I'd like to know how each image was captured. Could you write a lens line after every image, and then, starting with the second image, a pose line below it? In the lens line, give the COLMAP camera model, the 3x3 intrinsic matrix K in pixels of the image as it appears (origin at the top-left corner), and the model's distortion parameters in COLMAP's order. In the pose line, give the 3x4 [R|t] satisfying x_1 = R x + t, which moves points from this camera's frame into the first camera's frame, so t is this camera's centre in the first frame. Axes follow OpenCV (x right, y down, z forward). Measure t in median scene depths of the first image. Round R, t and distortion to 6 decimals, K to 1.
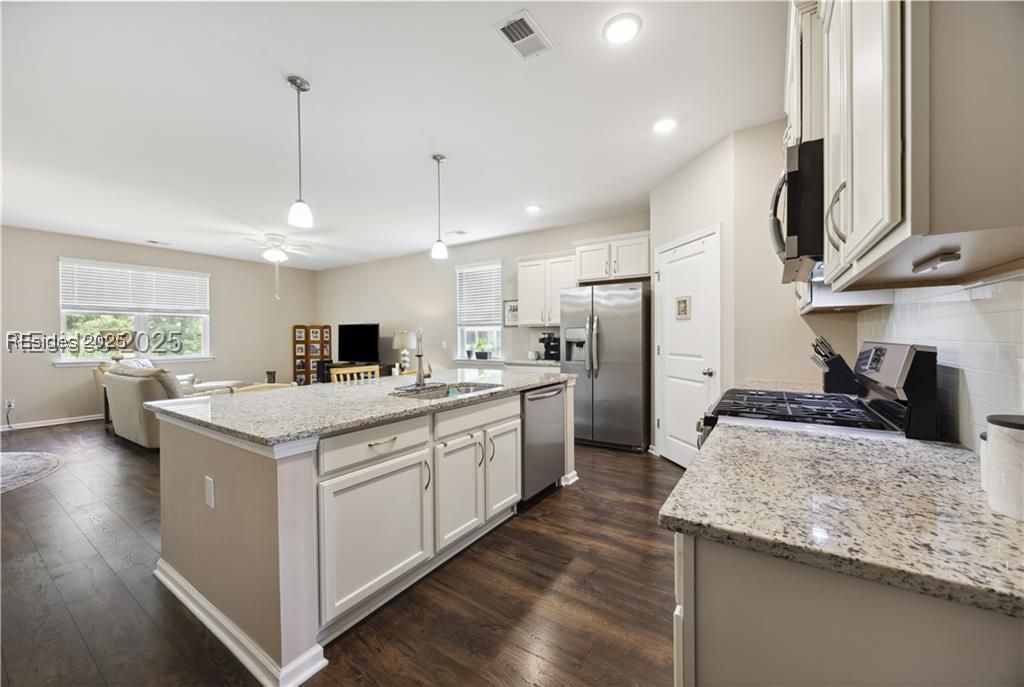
lens RADIAL K [[389.3, 0, 514.8], [0, 389.3, 340.6], [0, 0, 1]] dist [-0.000652, -0.000088]
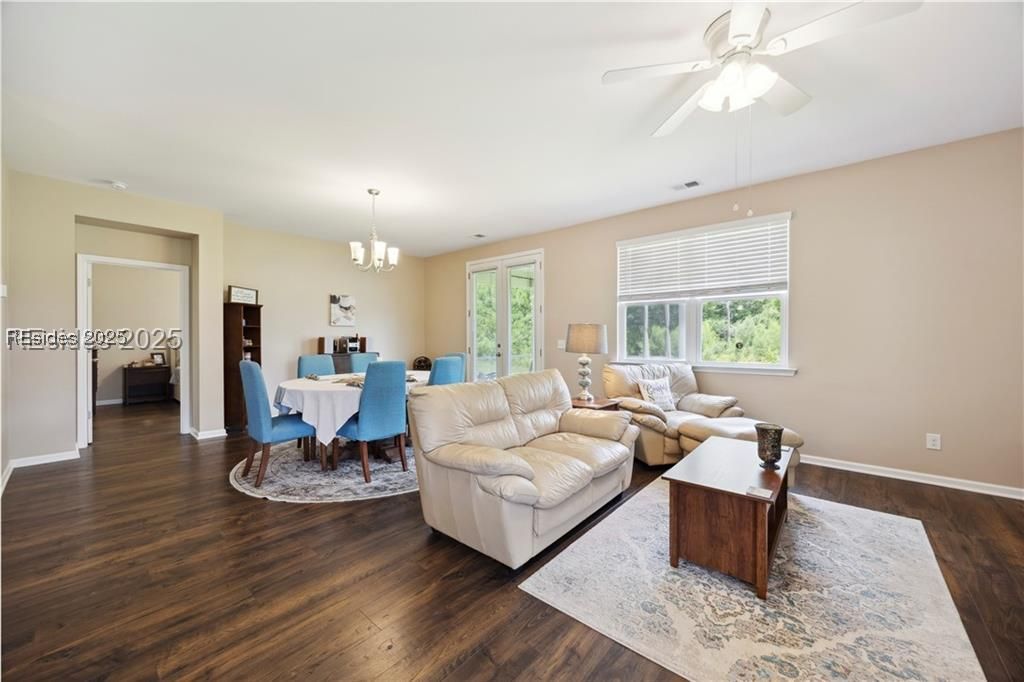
lens RADIAL K [[385.2, 0, 512.0], [0, 385.2, 341.0], [0, 0, 1]] dist [0.000695, 0.000082]
pose [[-0.122287, 0.016799, -0.992353, -0.214560], [-0.002940, 0.999846, 0.017288, -0.004058], [0.992490, 0.005031, -0.122219, 0.688574]]
